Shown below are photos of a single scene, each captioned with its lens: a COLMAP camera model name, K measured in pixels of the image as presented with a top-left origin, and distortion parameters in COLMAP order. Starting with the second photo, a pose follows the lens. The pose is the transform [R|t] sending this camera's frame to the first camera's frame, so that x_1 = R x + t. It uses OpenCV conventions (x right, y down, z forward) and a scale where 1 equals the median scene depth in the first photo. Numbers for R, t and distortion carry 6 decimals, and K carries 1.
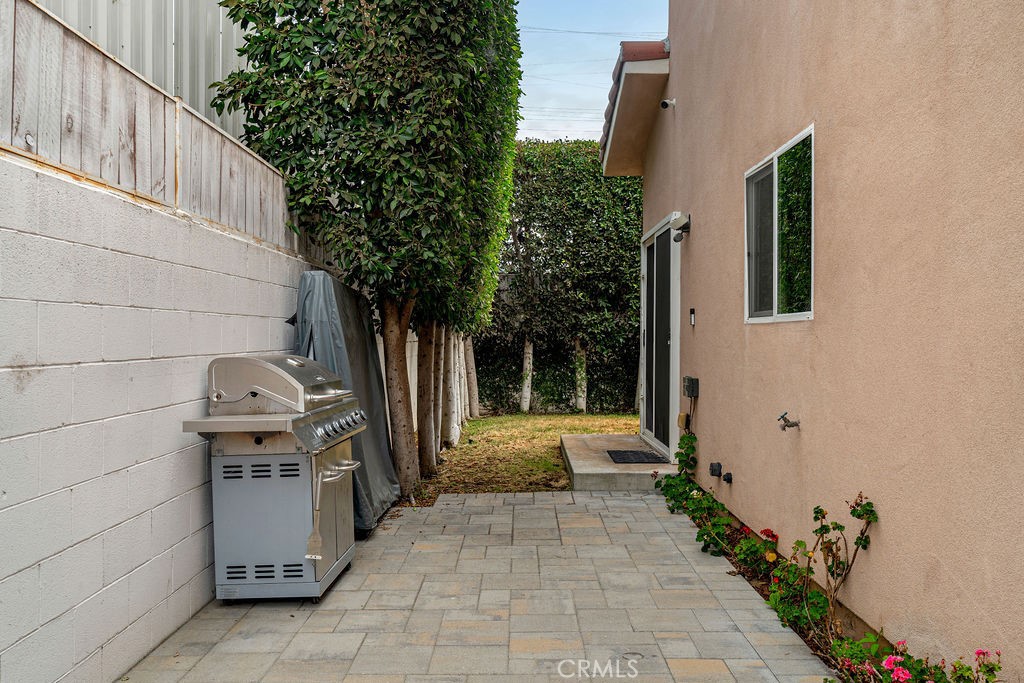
lens RADIAL K [[856.7, 0, 511.6], [0, 856.7, 339.2], [0, 0, 1]] dist [0.000019, -0.000001]
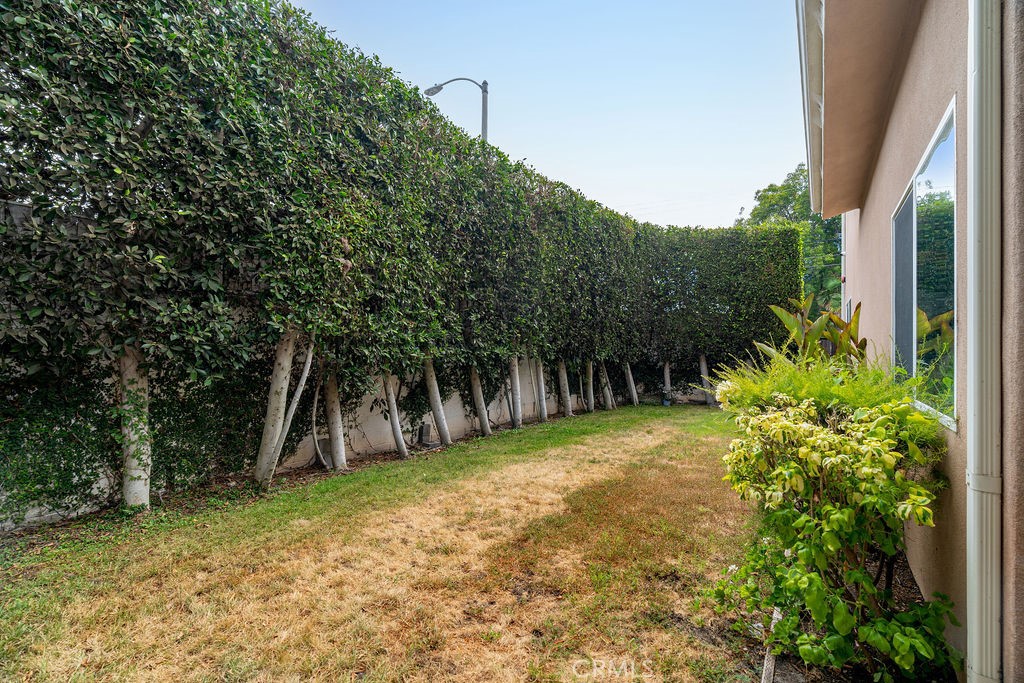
lens RADIAL K [[461.4, 0, 511.9], [0, 461.4, 339.9], [0, 0, 1]] dist [-0.005265, 0.000923]
pose [[0.544819, 0.021112, 0.838288, -0.020192], [-0.011821, 0.999777, -0.017496, -0.006437], [-0.838470, -0.000377, 0.544947, 0.690756]]
